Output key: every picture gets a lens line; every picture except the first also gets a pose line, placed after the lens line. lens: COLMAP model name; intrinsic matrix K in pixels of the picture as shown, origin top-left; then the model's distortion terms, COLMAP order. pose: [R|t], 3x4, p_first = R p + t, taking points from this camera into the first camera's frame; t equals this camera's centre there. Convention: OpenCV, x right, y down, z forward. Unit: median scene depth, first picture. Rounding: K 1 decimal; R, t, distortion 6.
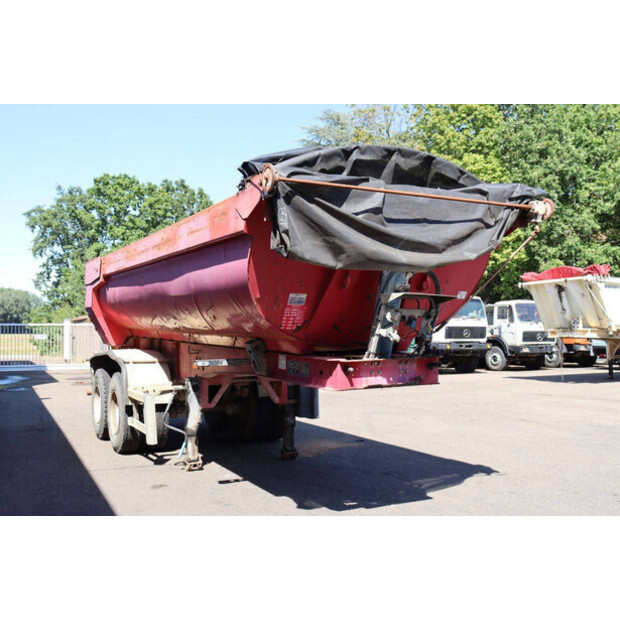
lens RADIAL K [[618.9, 0, 310.0], [0, 618.9, 310.0], [0, 0, 1]] dist [-0.080238, 0.010295]
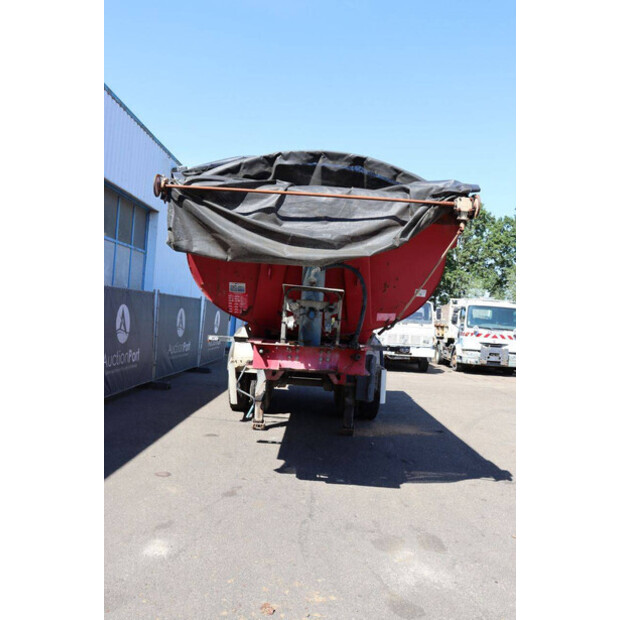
lens RADIAL K [[548.7, 0, 310.0], [0, 548.7, 310.0], [0, 0, 1]] dist [-0.129631, 0.004668]
pose [[0.884058, 0.066592, -0.462609, 0.589150], [-0.062411, 0.997753, 0.024356, -0.008728], [0.463192, 0.007340, 0.886228, 0.149347]]
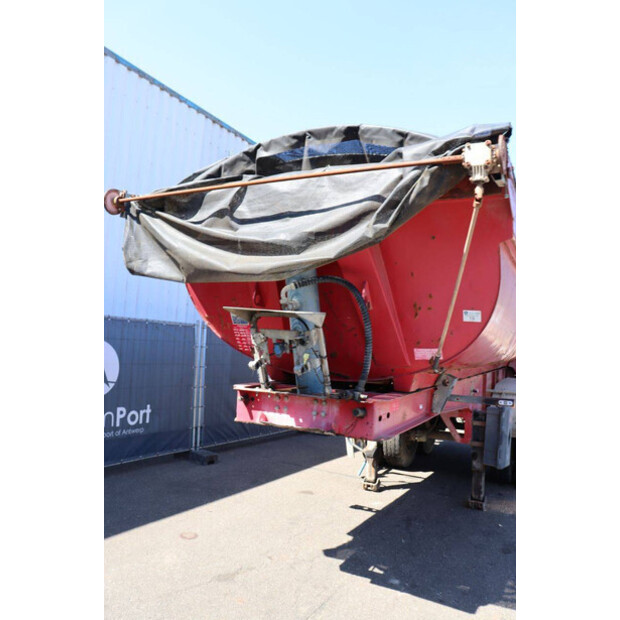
lens RADIAL K [[498.6, 0, 310.0], [0, 498.6, 310.0], [0, 0, 1]] dist [-0.115132, 0.003875]
pose [[0.570995, -0.014942, -0.820818, 0.677942], [-0.042498, 0.997956, -0.047730, 0.001208], [0.819853, 0.062137, 0.569193, 0.660426]]
